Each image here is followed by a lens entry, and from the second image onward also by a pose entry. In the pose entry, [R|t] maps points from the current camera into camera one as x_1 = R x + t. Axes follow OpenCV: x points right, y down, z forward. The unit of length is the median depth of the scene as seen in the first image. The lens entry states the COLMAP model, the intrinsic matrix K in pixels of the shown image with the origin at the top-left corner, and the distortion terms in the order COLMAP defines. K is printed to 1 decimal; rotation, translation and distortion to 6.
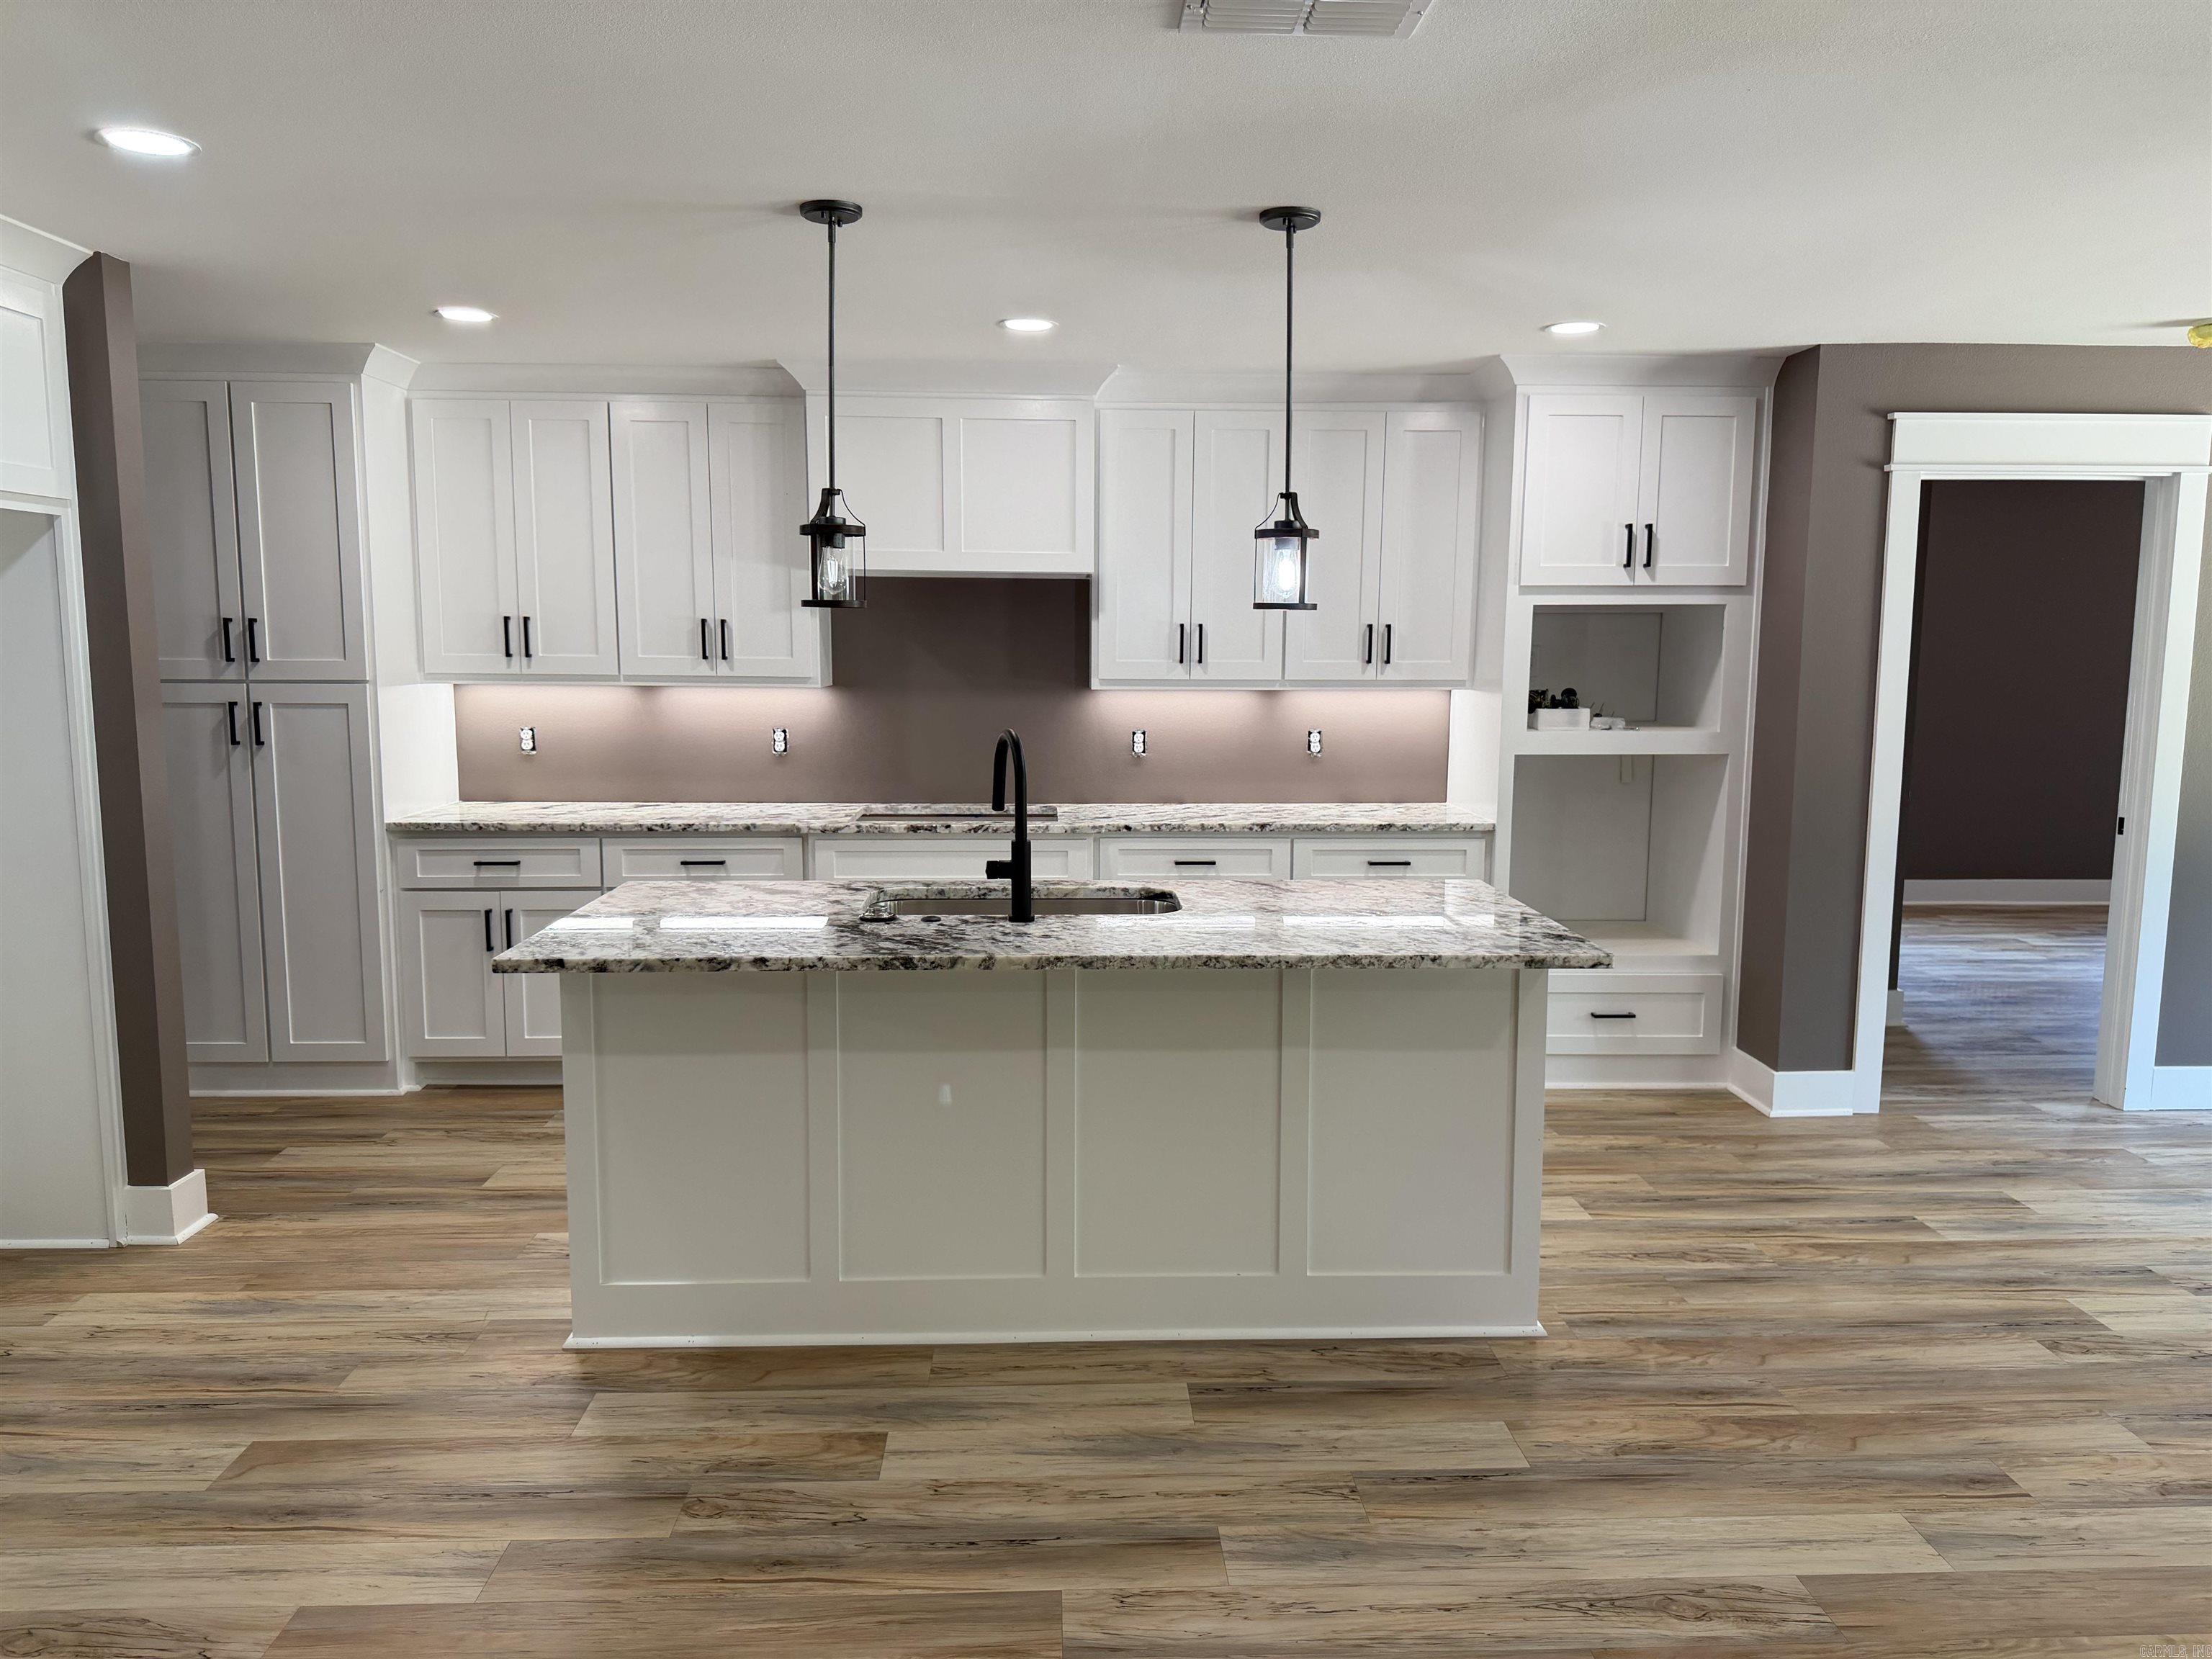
lens RADIAL K [[1577.6, 0, 1105.1], [0, 1577.6, 840.1], [0, 0, 1]] dist [0.015715, -0.018587]
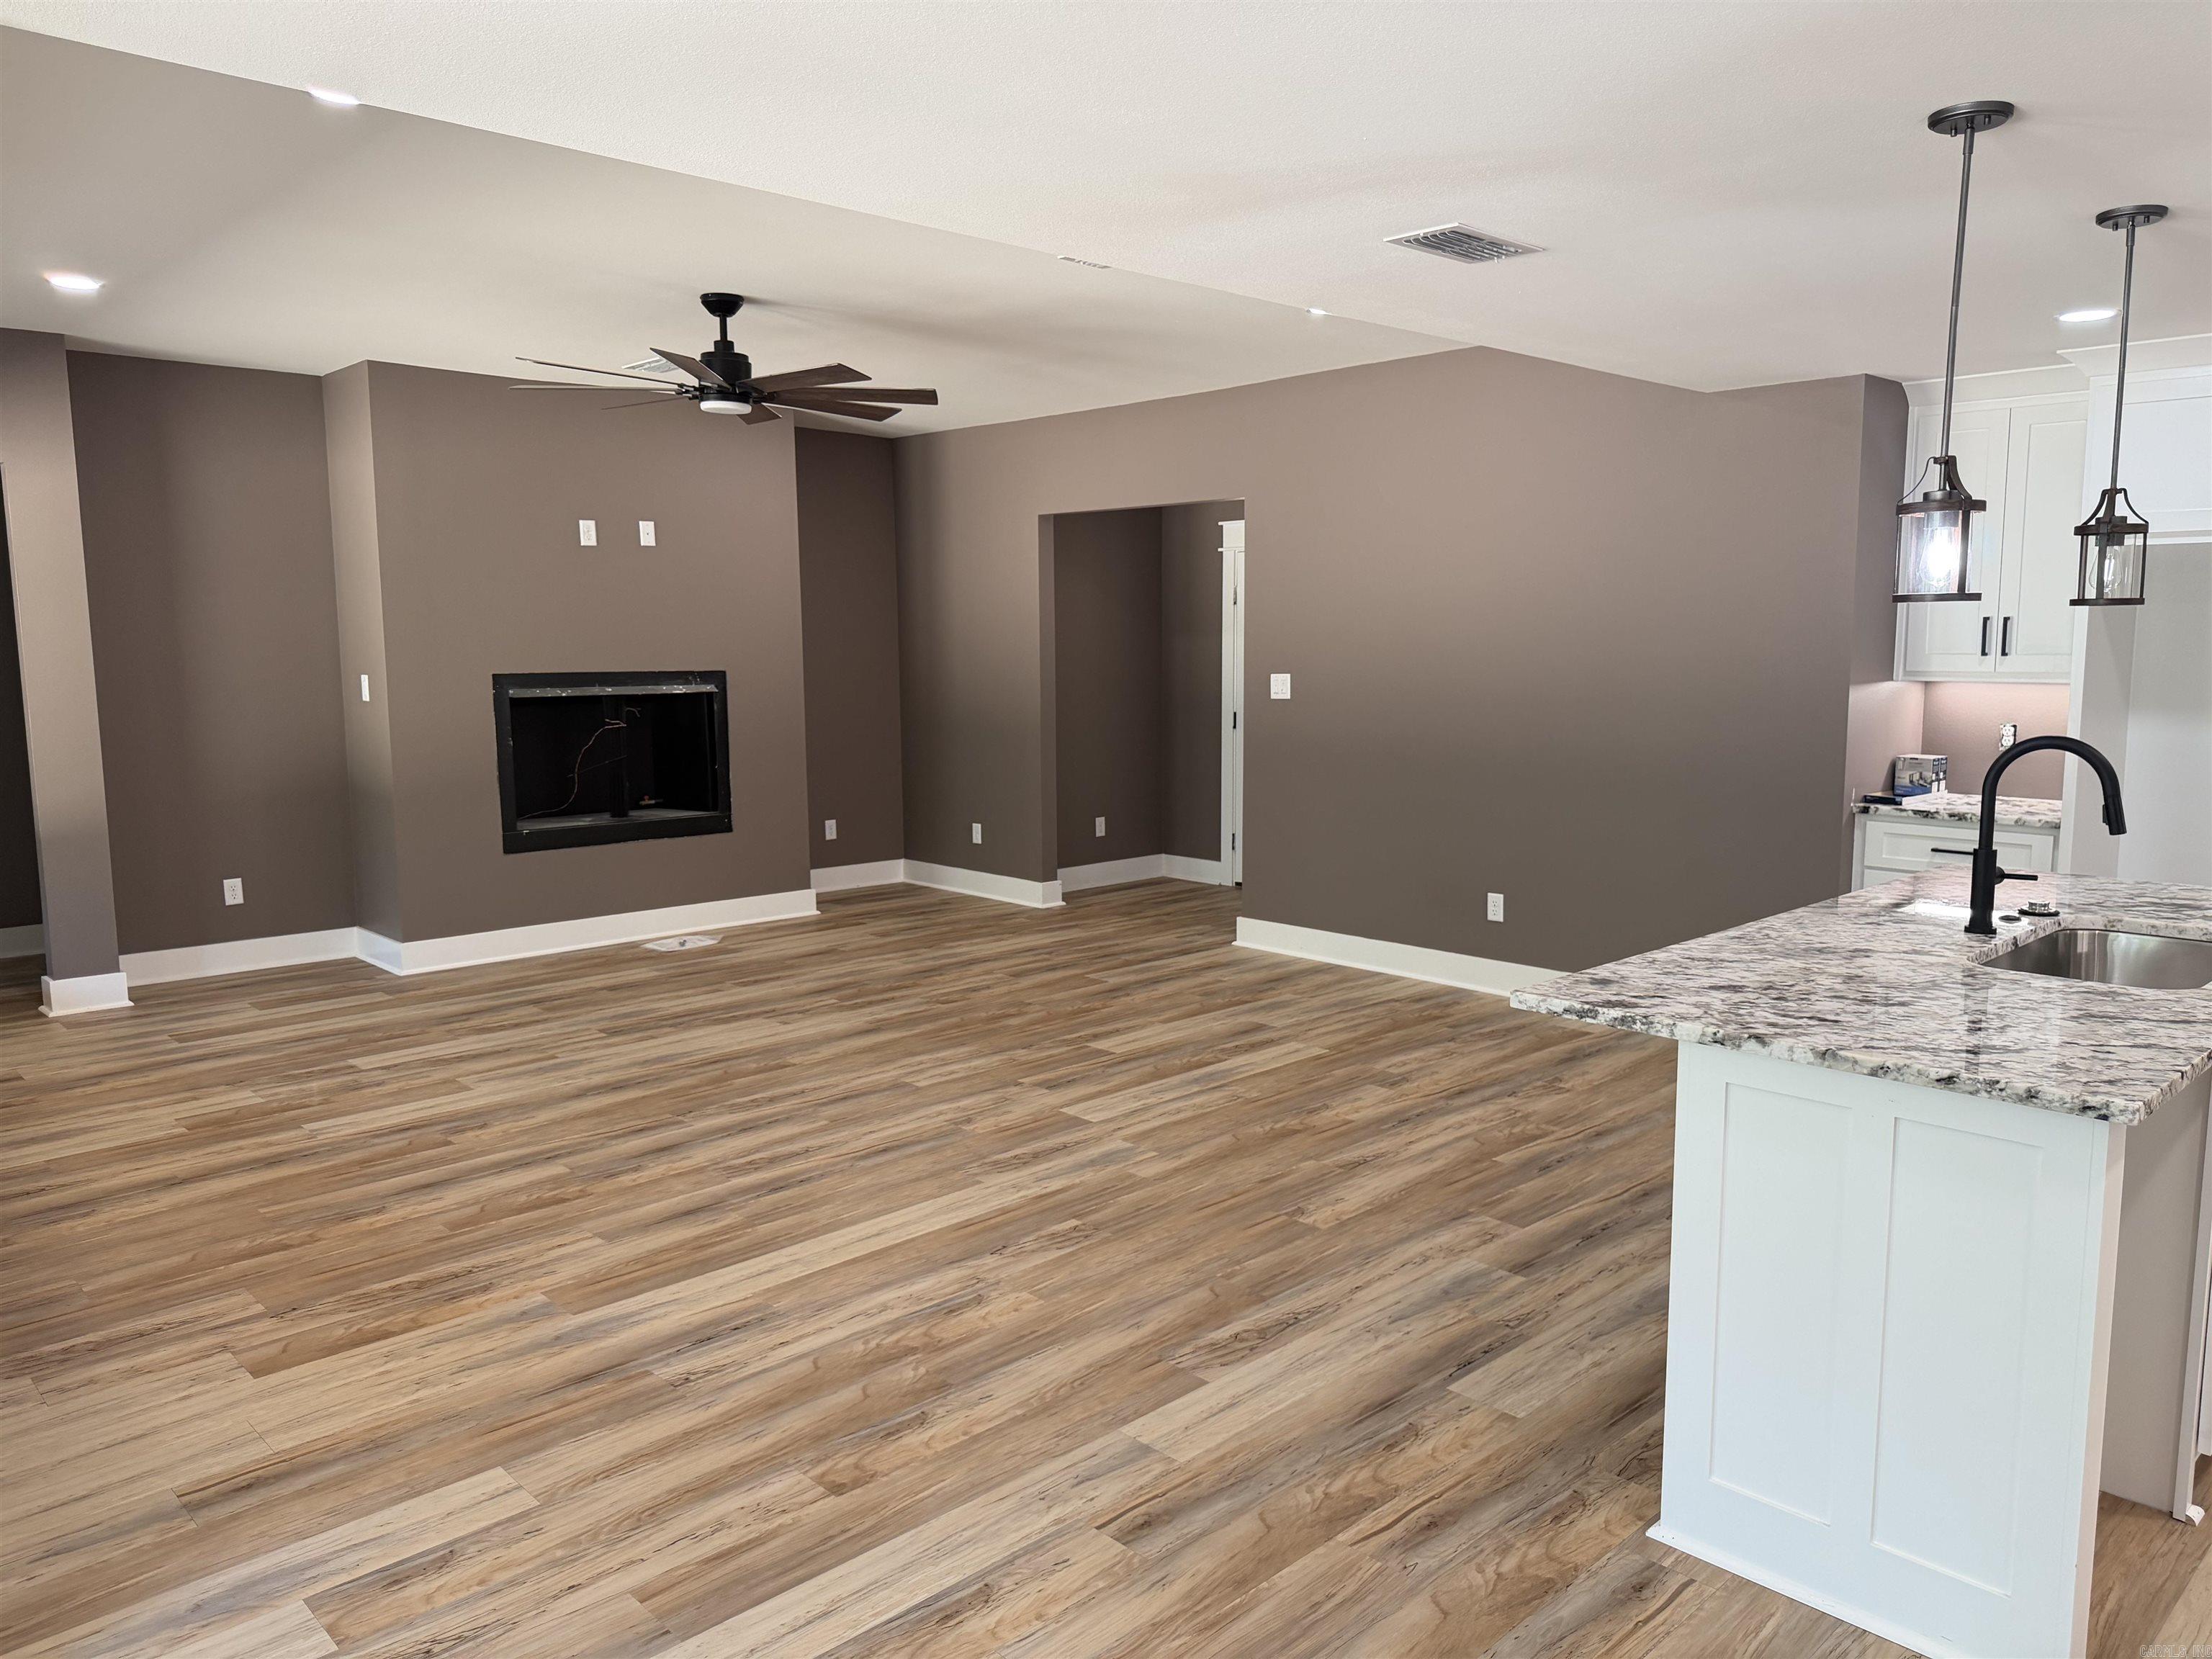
lens RADIAL K [[1577.6, 0, 1108.4], [0, 1577.6, 833.1], [0, 0, 1]] dist [0.015715, -0.018587]
pose [[-0.747802, 0.084429, -0.658531, 1.007721], [-0.081430, 0.972729, 0.217180, -0.178716], [0.658909, 0.216032, -0.720534, 1.374826]]
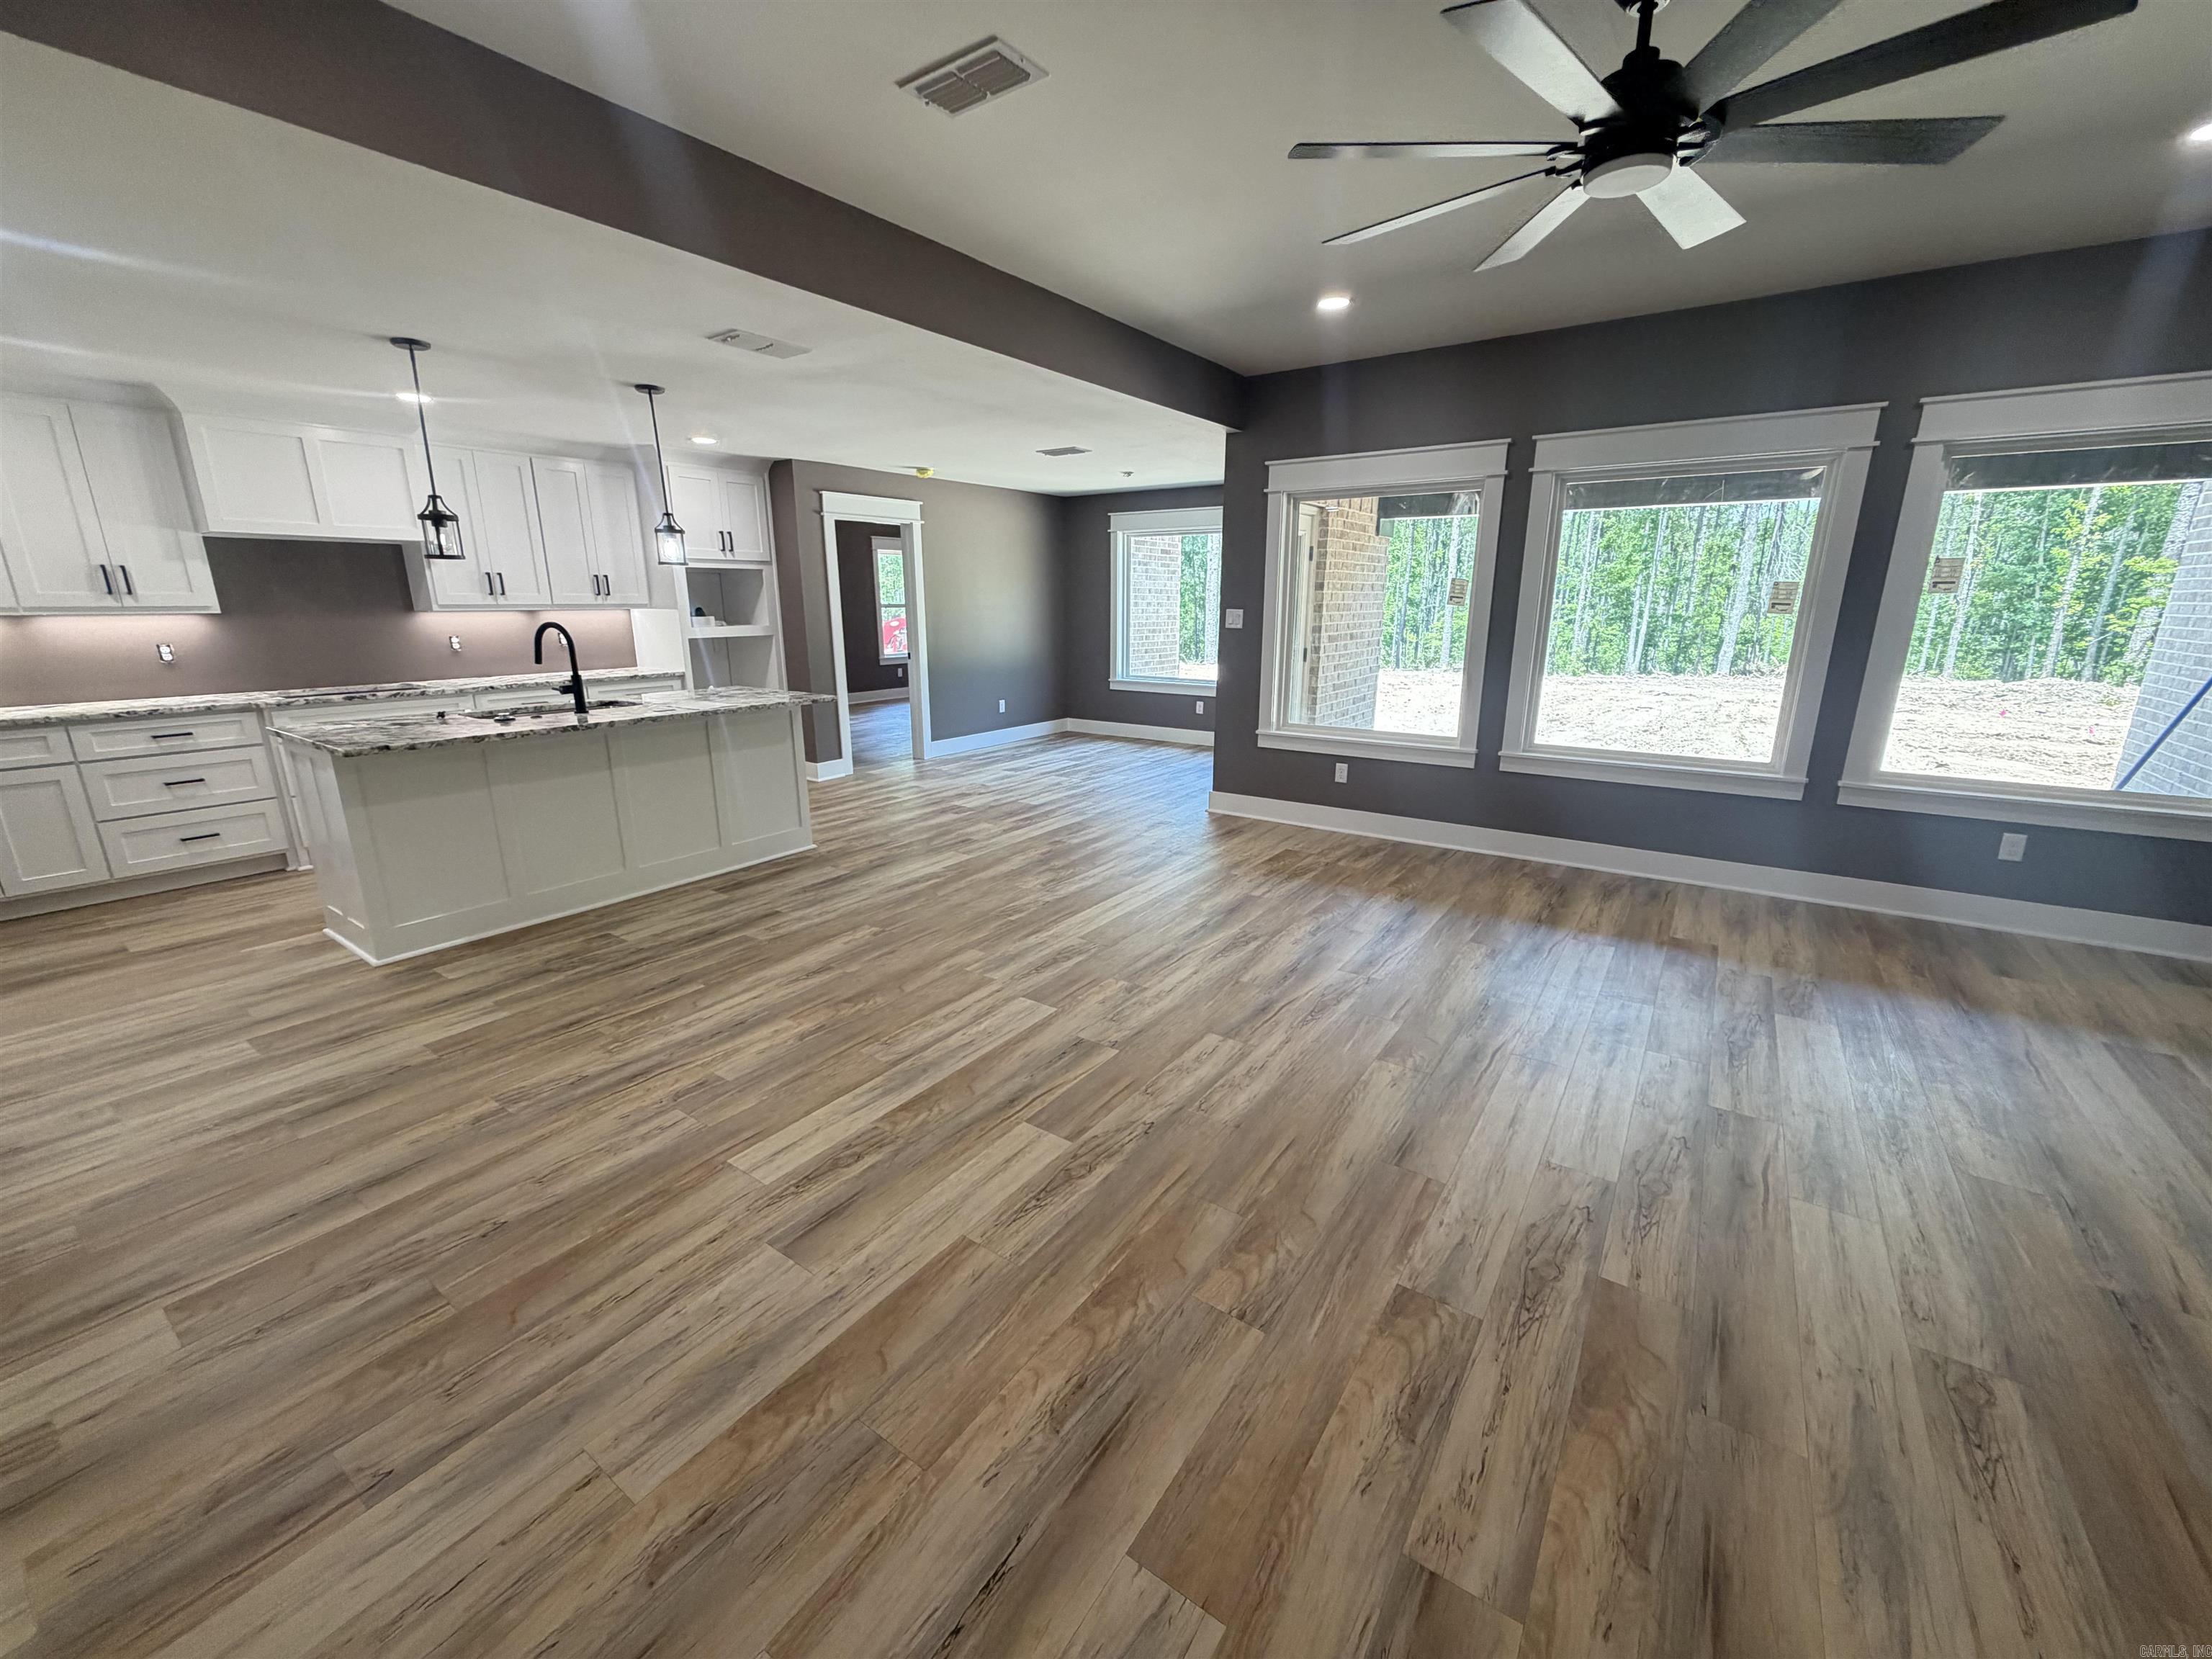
lens RADIAL K [[887.0, 0, 1111.9], [0, 887.0, 833.6], [0, 0, 1]] dist [-0.000187, 0.000377]
pose [[0.597198, -0.211468, 0.773716, -0.611333], [0.104168, 0.976898, 0.186598, 0.064144], [-0.795301, -0.030839, 0.605430, -0.326891]]
